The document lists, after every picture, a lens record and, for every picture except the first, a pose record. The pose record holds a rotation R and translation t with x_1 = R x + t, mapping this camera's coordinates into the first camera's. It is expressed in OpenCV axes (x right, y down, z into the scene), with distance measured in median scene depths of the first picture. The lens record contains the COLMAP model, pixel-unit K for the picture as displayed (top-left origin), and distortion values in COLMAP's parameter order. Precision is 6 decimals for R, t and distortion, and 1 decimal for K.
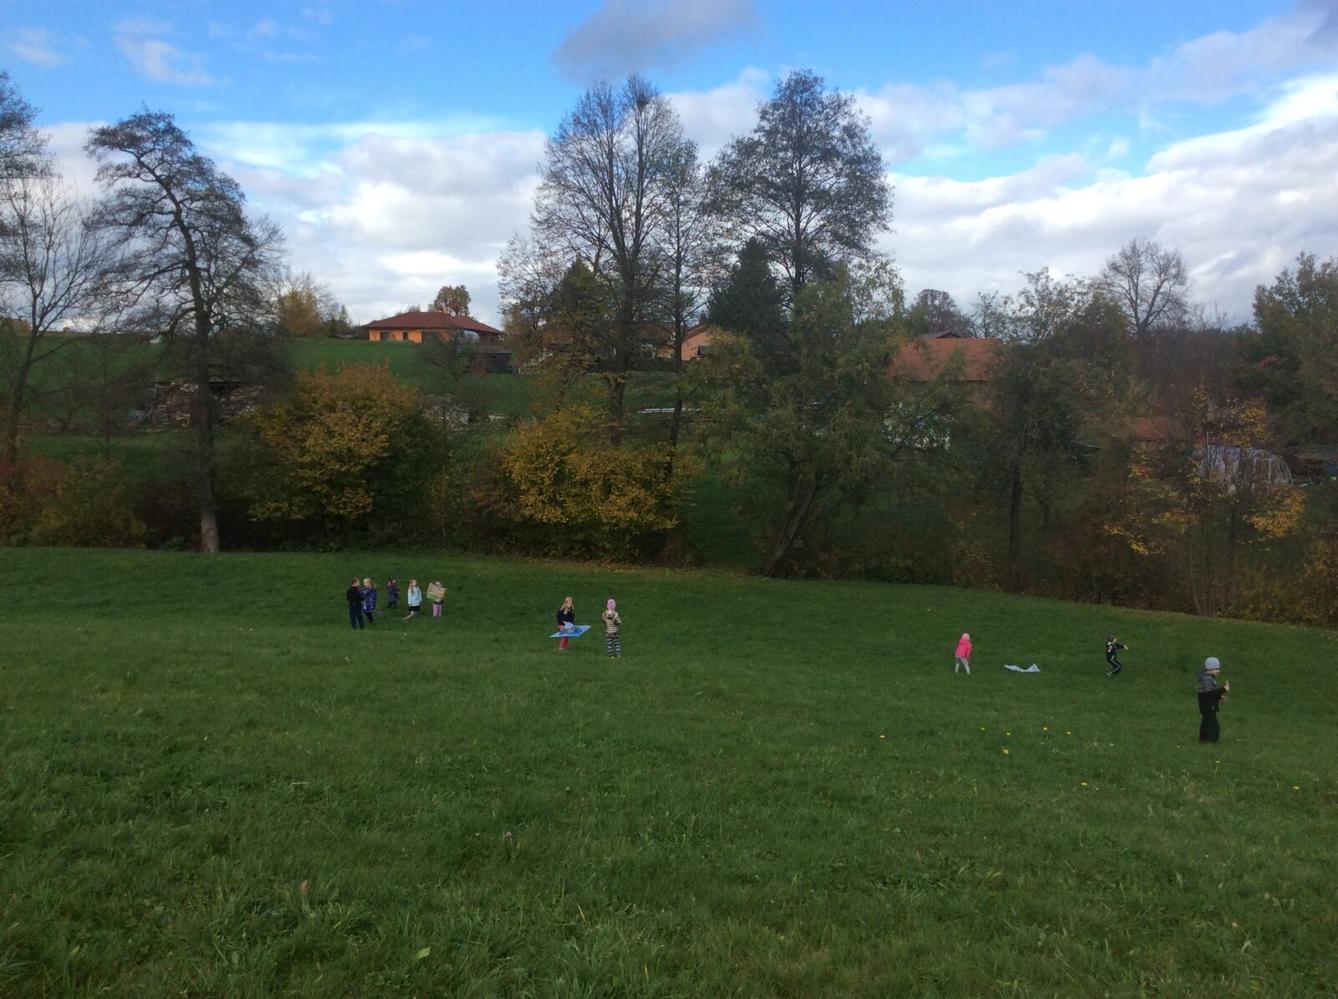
lens RADIAL K [[1194.4, 0, 658.5], [0, 1194.4, 497.4], [0, 0, 1]] dist [0.080713, -0.143797]
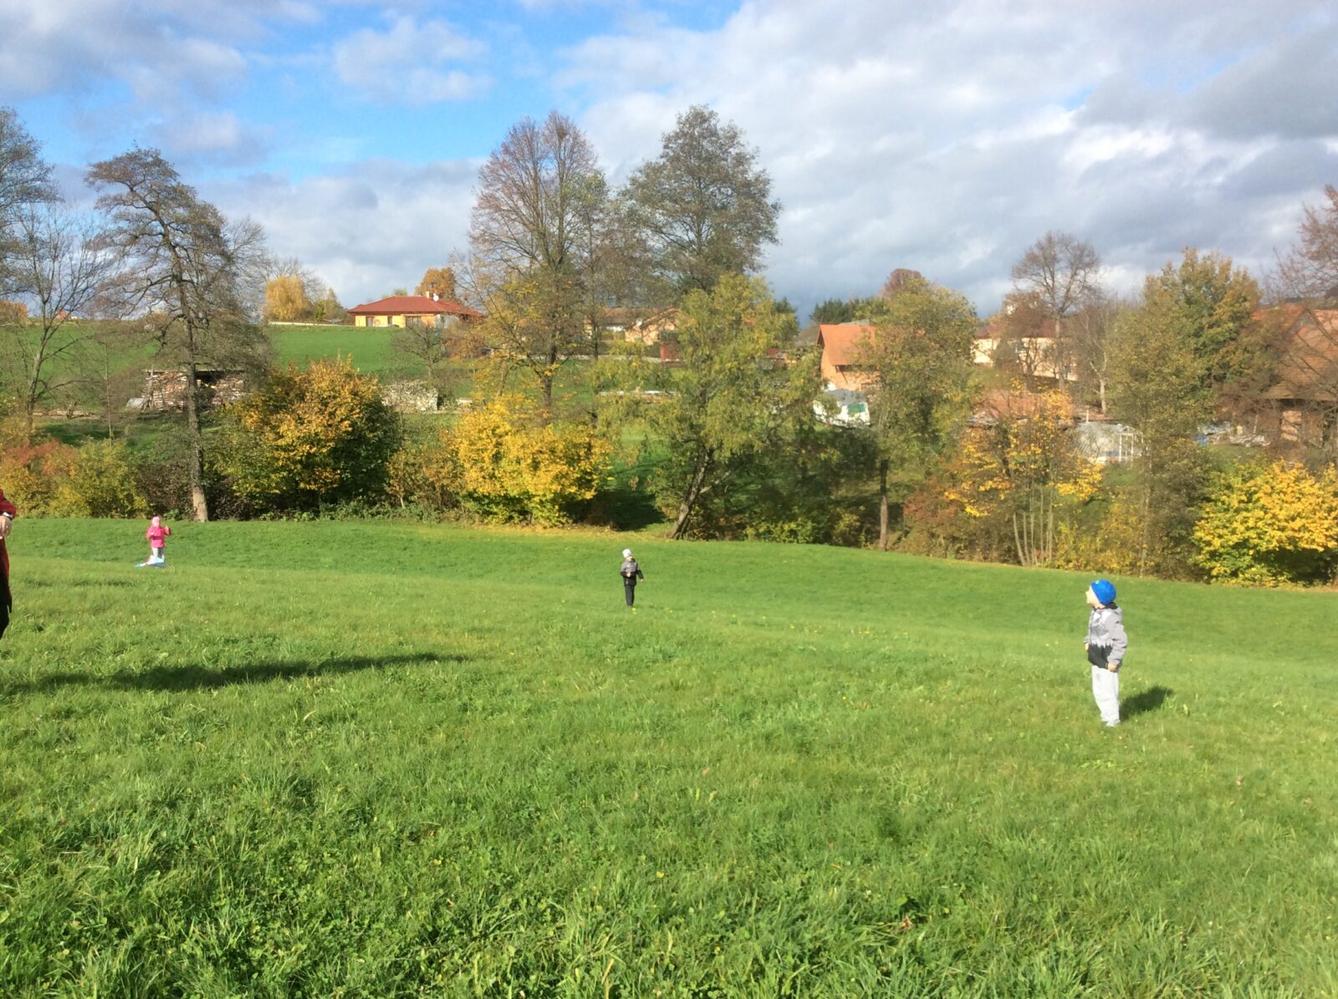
lens RADIAL K [[1201.3, 0, 672.3], [0, 1201.3, 526.8], [0, 0, 1]] dist [0.068741, -0.129172]
pose [[0.999907, -0.010045, 0.009246, 0.078432], [0.009630, 0.998990, 0.043888, 0.002321], [-0.009677, -0.043795, 0.998994, -0.189893]]
